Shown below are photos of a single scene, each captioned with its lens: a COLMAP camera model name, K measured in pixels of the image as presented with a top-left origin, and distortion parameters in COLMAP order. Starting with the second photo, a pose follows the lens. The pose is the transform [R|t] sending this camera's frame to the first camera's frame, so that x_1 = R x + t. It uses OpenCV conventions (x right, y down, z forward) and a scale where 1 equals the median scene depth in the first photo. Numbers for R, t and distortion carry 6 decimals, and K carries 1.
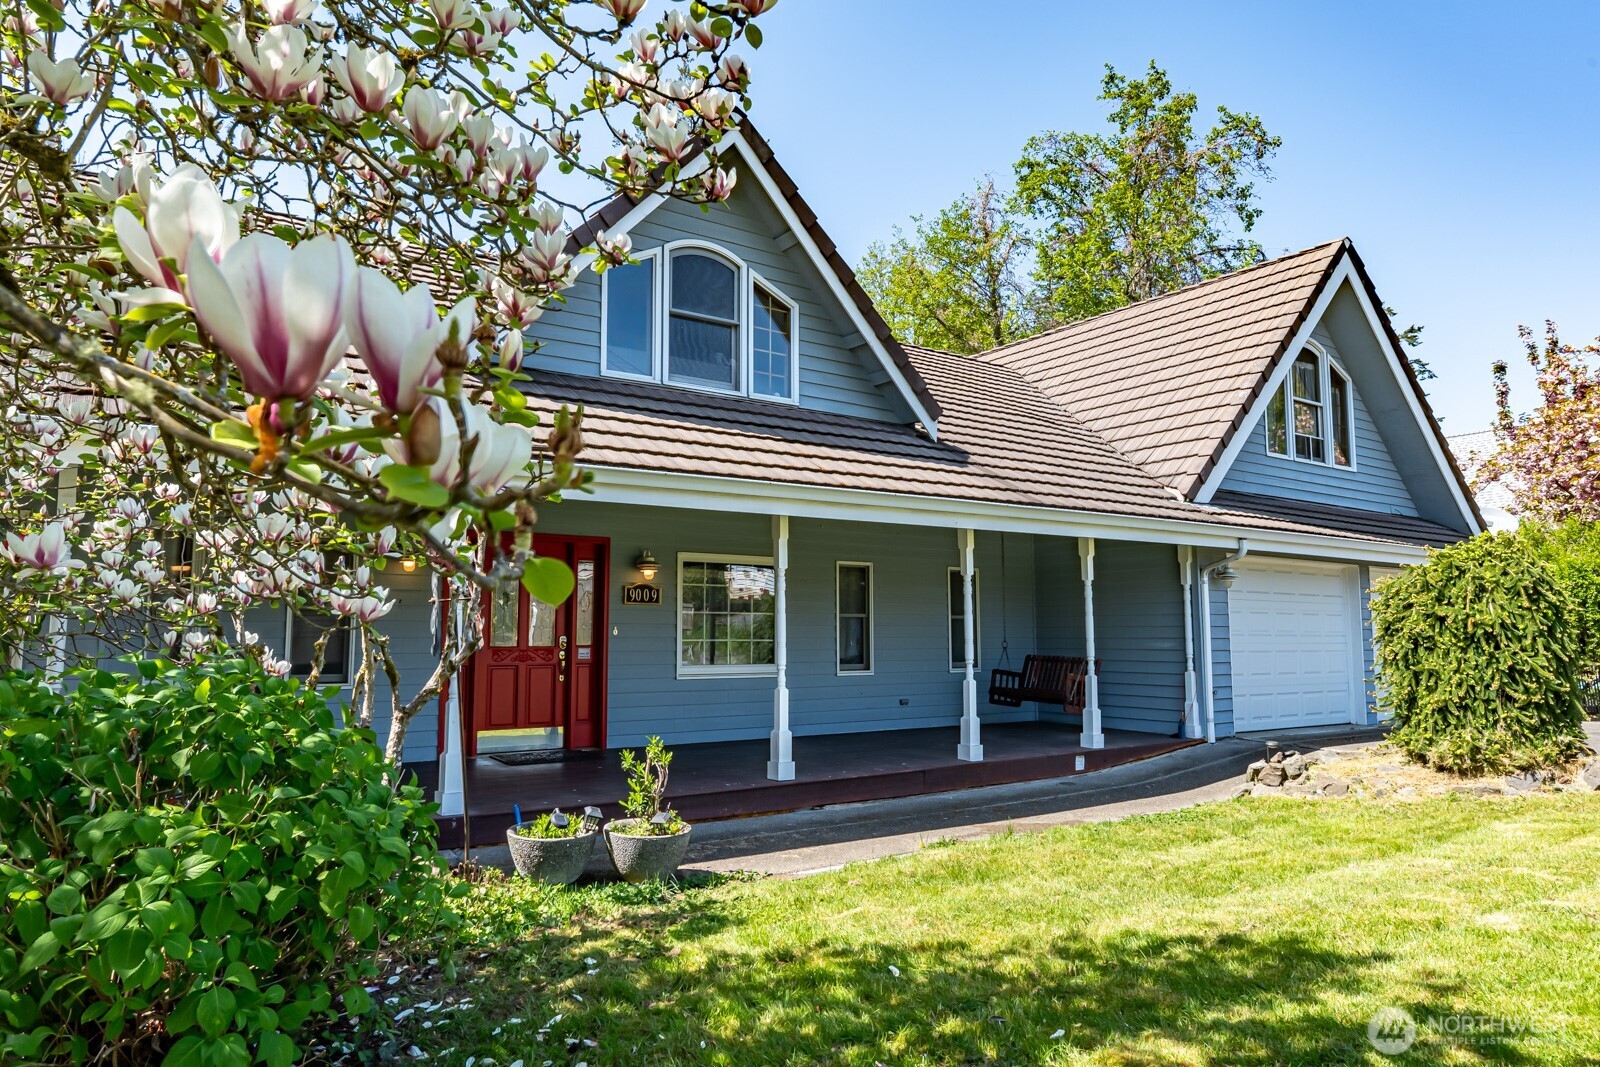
lens RADIAL K [[1017.8, 0, 800.0], [0, 1017.8, 533.5], [0, 0, 1]] dist [0.001924, 0.001863]
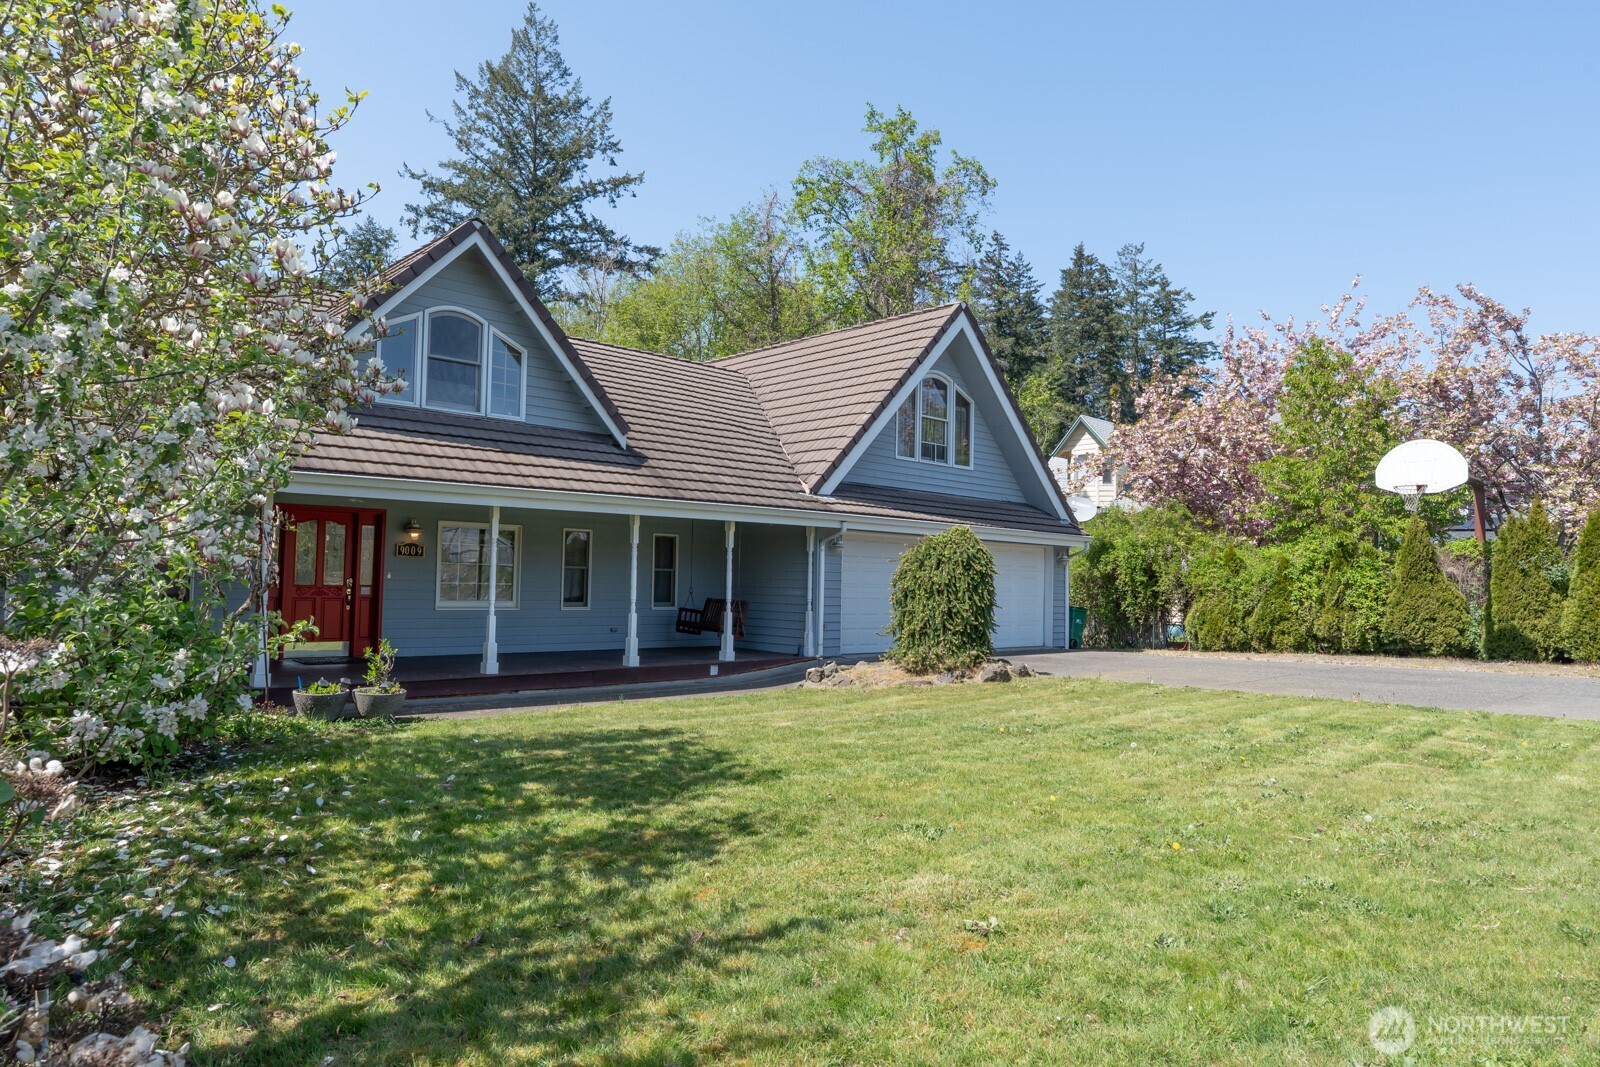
lens RADIAL K [[1017.8, 0, 800.0], [0, 1017.8, 533.5], [0, 0, 1]] dist [0.001924, 0.001863]
pose [[0.990081, 0.026680, 0.137943, 0.183456], [-0.034198, 0.998039, 0.052421, -0.055400], [-0.136274, -0.056619, 0.989052, -0.468507]]
